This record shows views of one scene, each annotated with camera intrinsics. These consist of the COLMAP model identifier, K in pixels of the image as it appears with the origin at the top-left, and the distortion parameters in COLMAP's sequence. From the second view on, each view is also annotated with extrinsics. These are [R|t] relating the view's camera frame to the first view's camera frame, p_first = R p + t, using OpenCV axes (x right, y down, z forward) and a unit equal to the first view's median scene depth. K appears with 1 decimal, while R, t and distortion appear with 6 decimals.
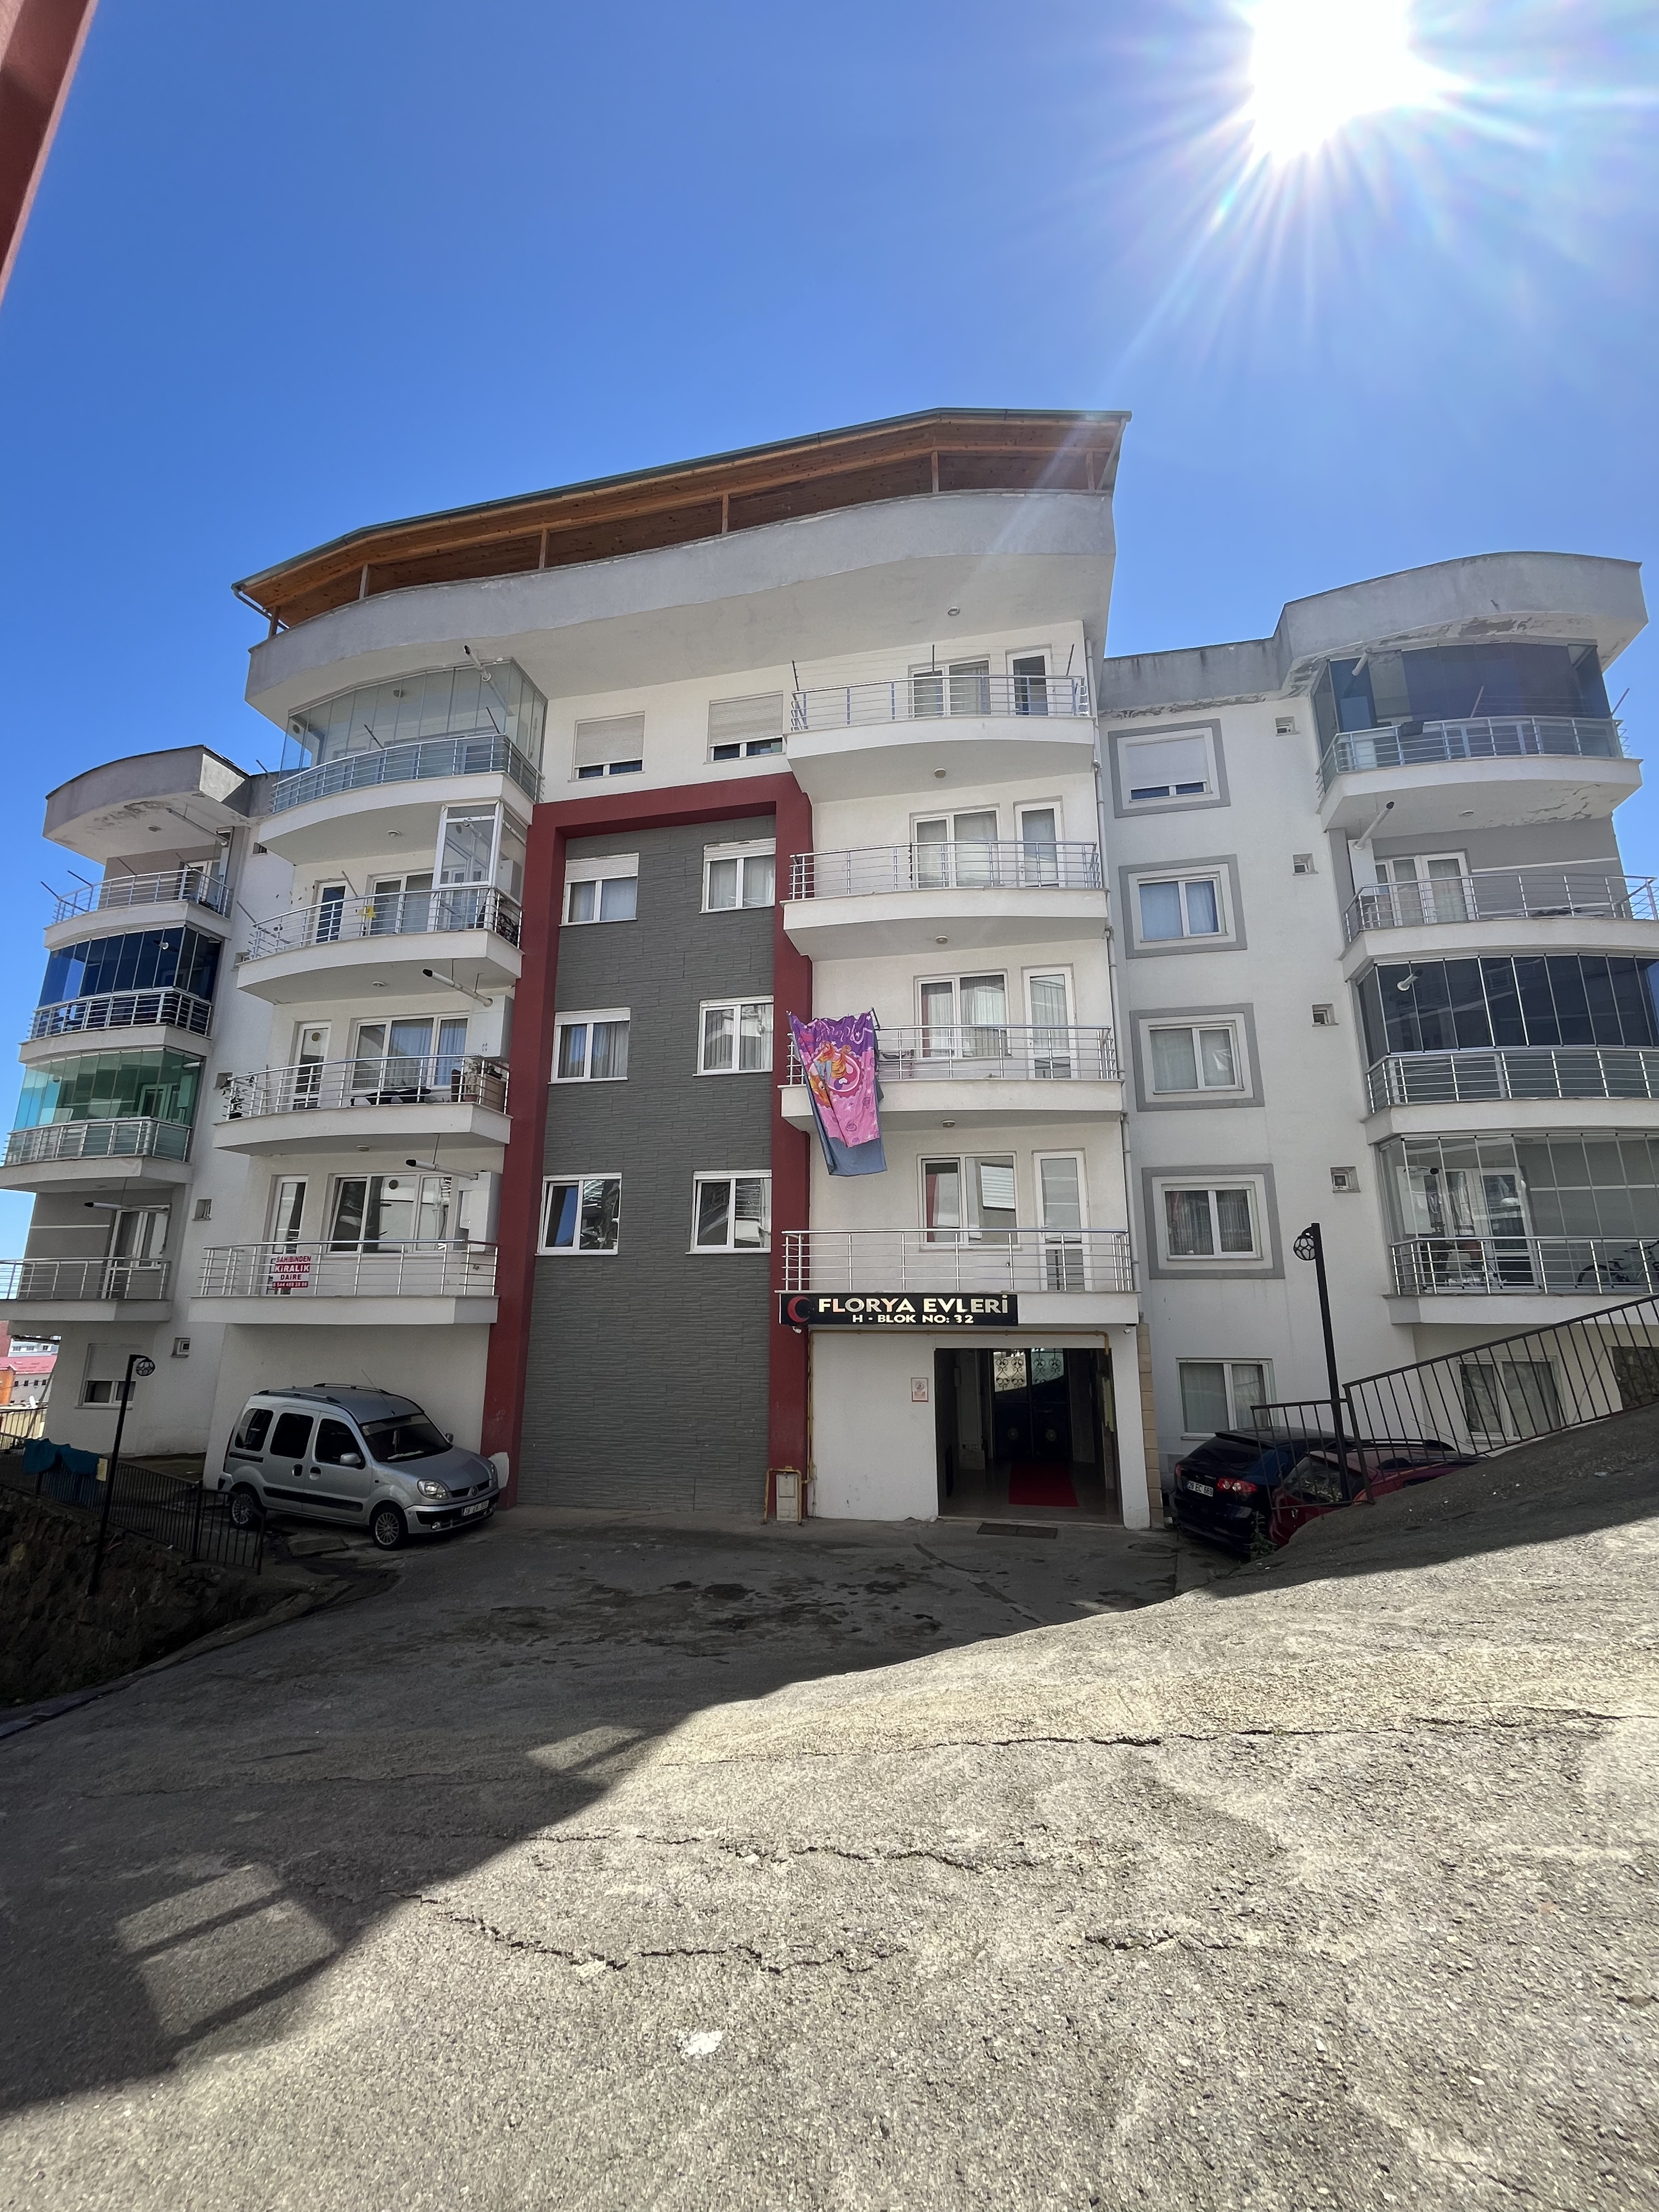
lens RADIAL K [[889.3, 0, 830.3], [0, 889.3, 1104.8], [0, 0, 1]] dist [-0.003101, -0.000255]
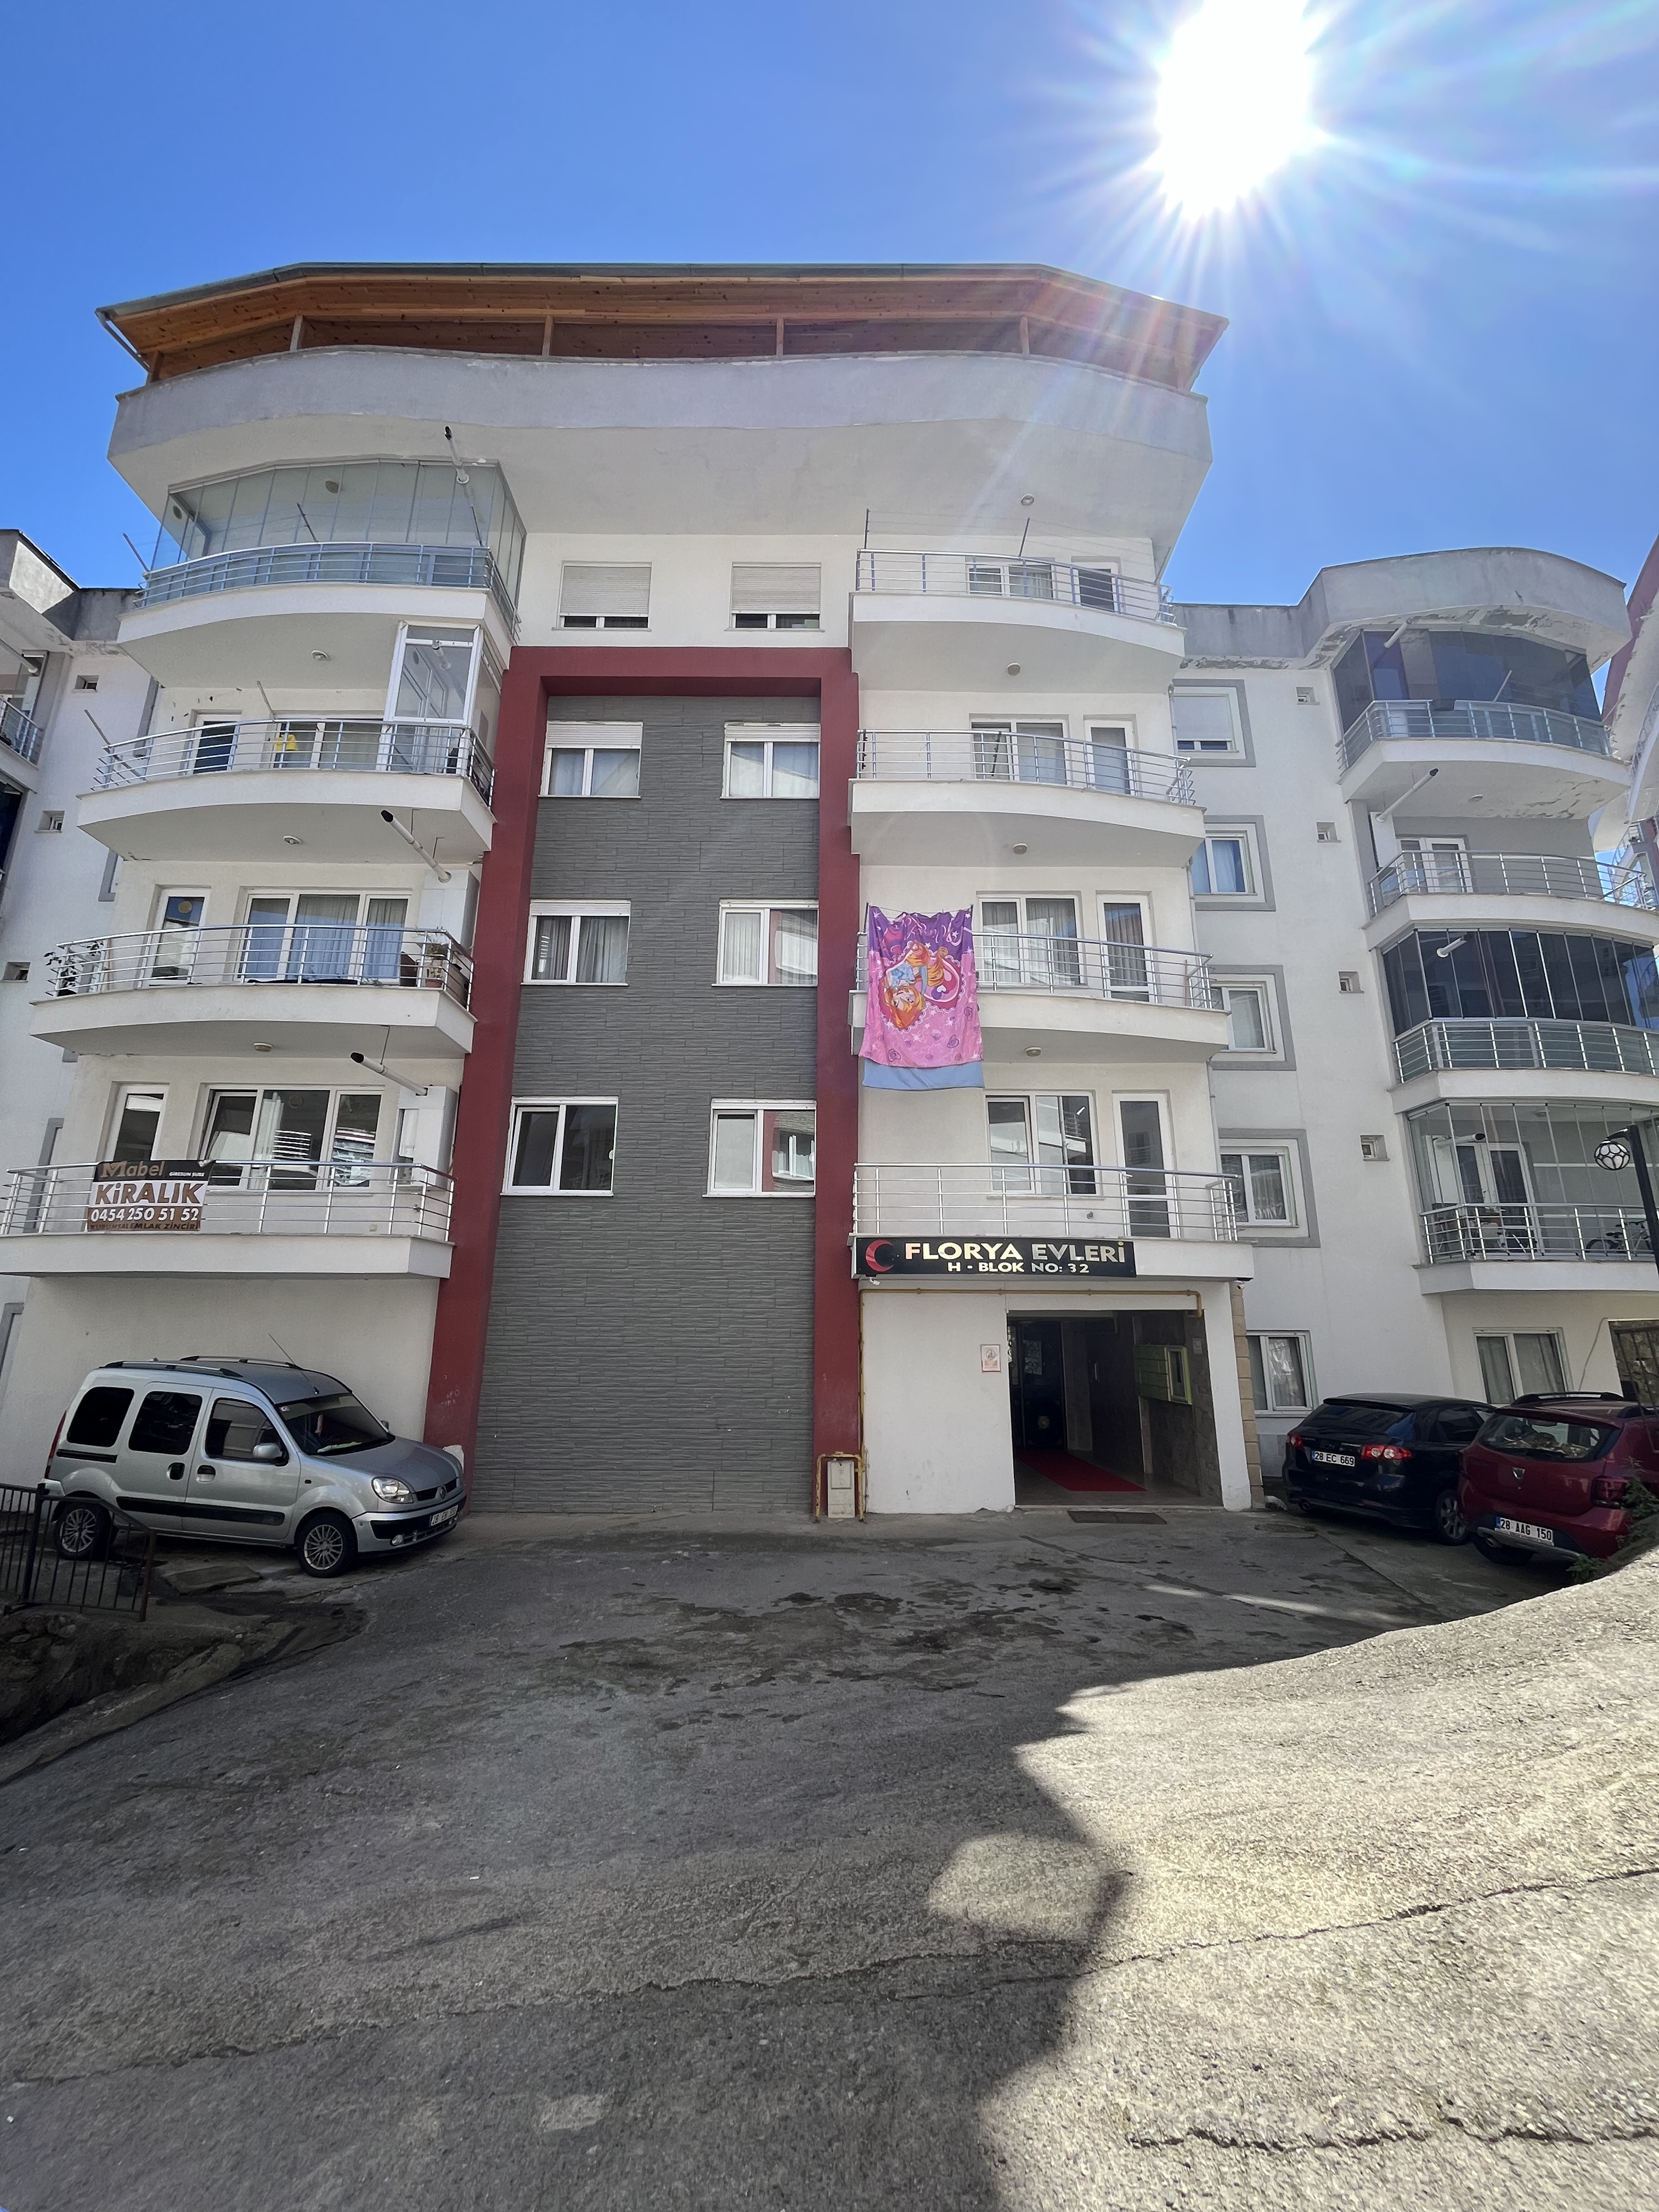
lens RADIAL K [[889.3, 0, 830.3], [0, 889.3, 1104.8], [0, 0, 1]] dist [-0.003101, -0.000255]
pose [[0.977625, 0.055724, 0.202843, -0.226830], [-0.051803, 0.998354, -0.024594, 0.101002], [-0.203879, 0.013536, 0.978902, 0.181445]]
